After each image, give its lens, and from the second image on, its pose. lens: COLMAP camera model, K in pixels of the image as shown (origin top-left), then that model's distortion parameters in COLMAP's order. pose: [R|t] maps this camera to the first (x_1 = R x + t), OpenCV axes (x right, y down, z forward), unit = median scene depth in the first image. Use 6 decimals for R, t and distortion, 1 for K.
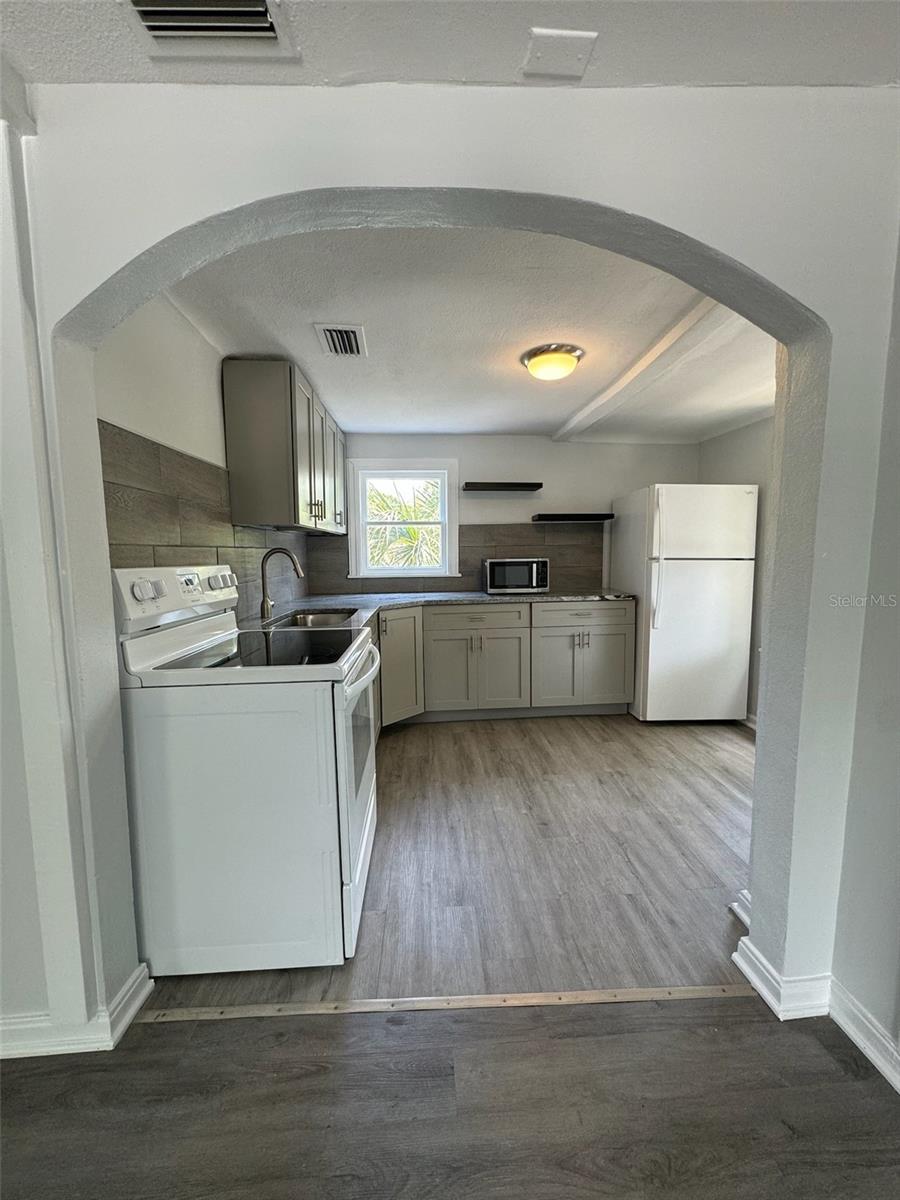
lens RADIAL K [[477.5, 0, 451.5], [0, 477.5, 599.1], [0, 0, 1]] dist [-0.001843, 0.000215]
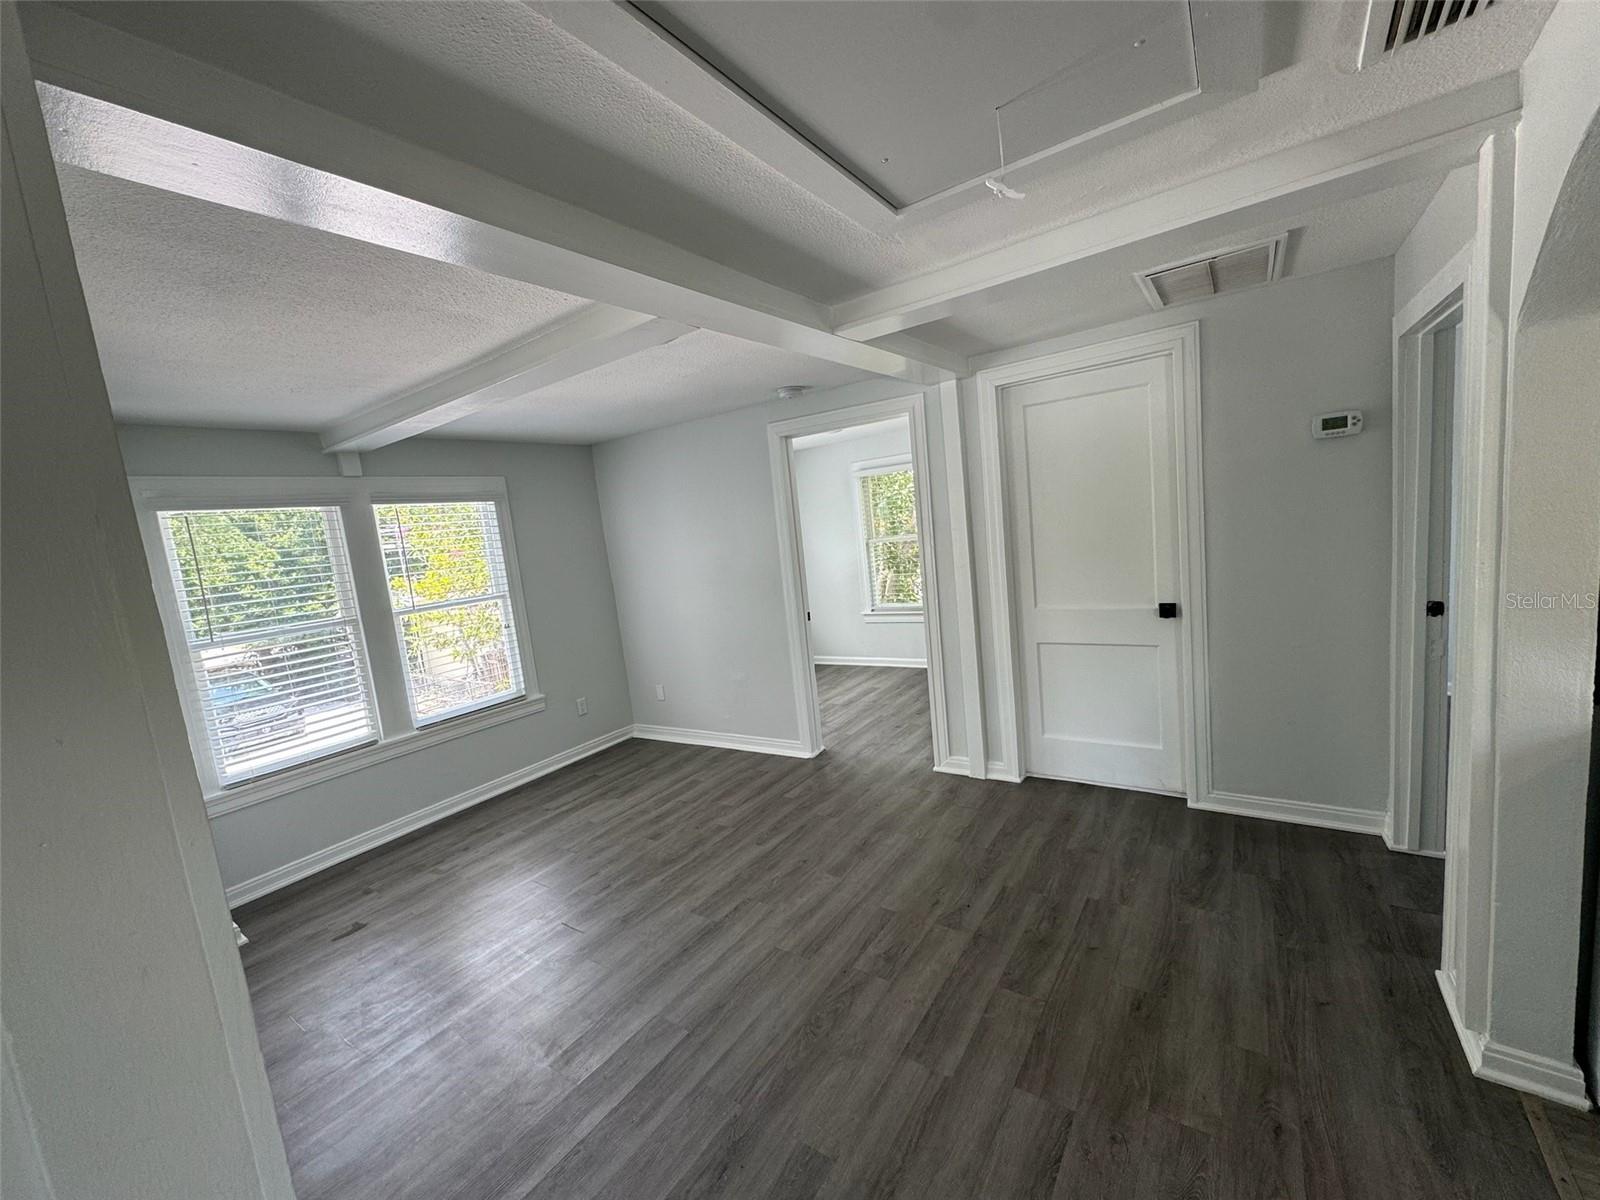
lens RADIAL K [[636.7, 0, 798.2], [0, 636.7, 594.1], [0, 0, 1]] dist [-0.001843, 0.000215]
pose [[-0.620398, 0.163528, -0.767050, 0.357468], [0.032454, 0.982536, 0.183218, -0.106533], [0.783615, 0.088775, -0.614871, 0.237567]]
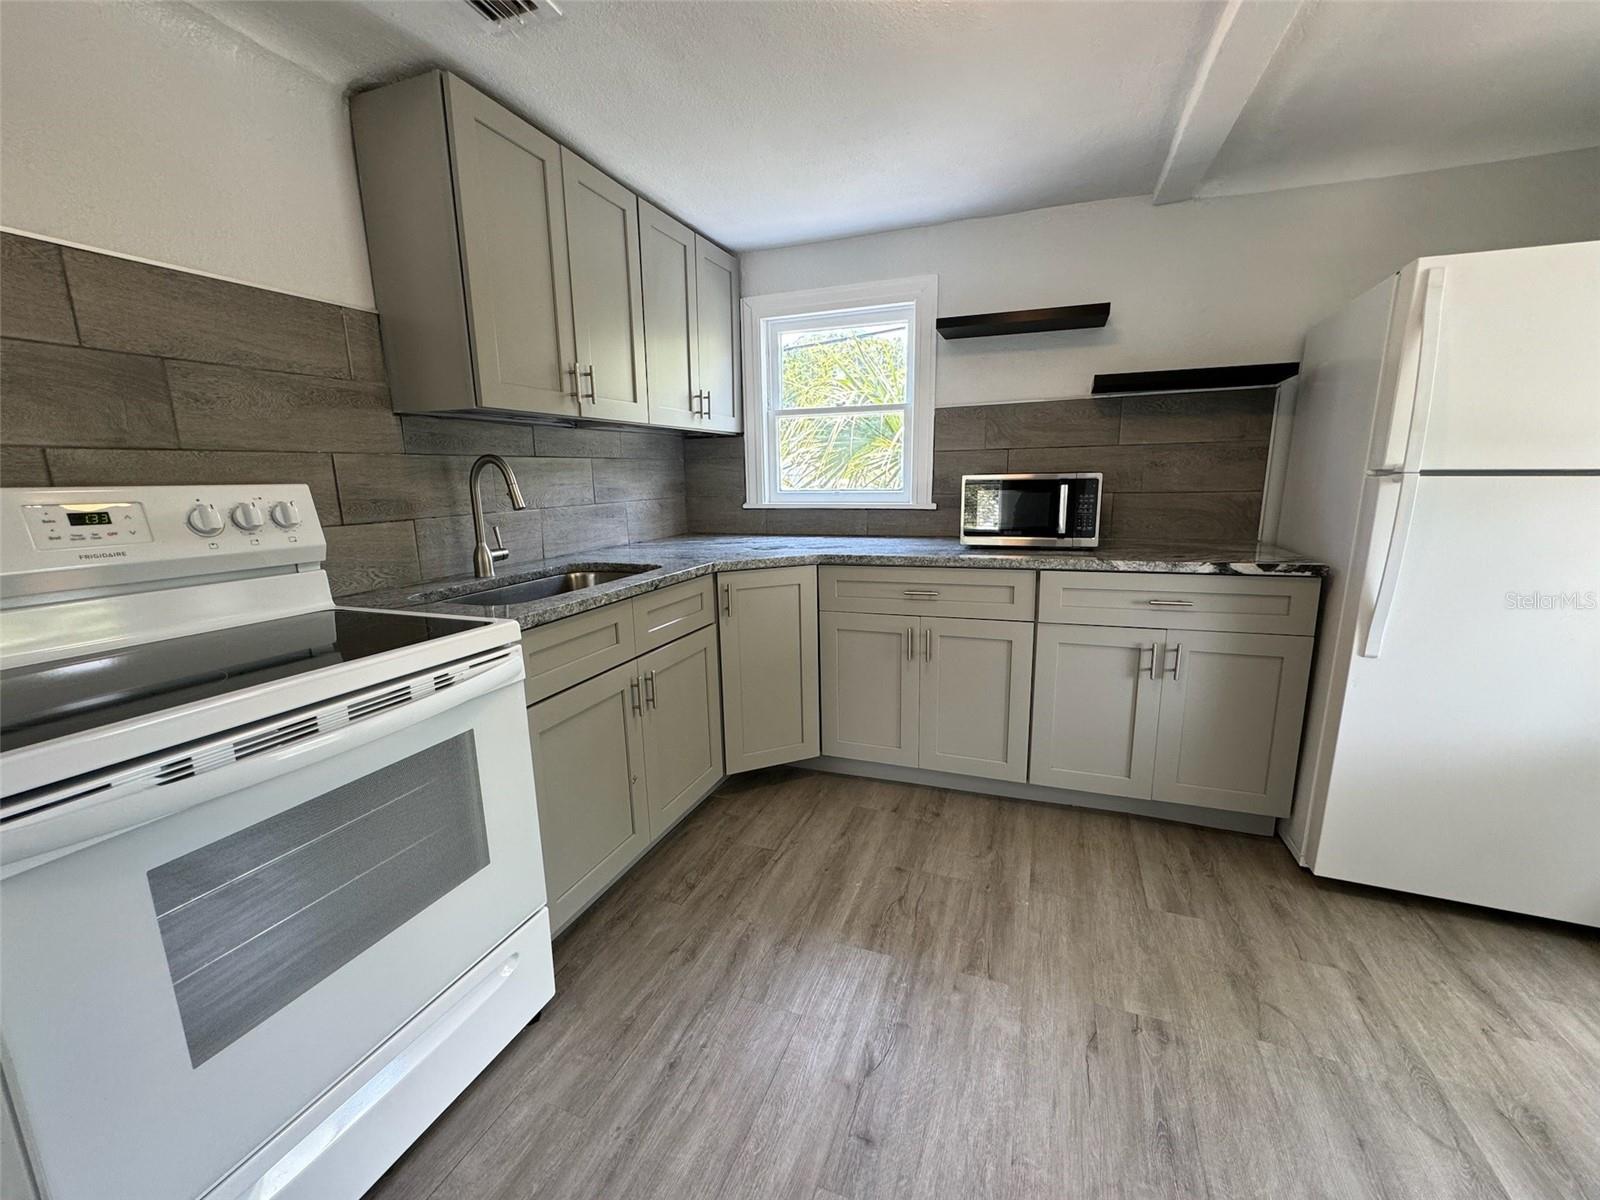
lens RADIAL K [[636.7, 0, 799.4], [0, 636.7, 600.5], [0, 0, 1]] dist [-0.001843, 0.000215]
pose [[0.909325, 0.077297, -0.408845, 0.223654], [-0.033543, 0.993013, 0.113136, -0.026923], [0.414733, -0.089164, 0.905564, 0.363526]]
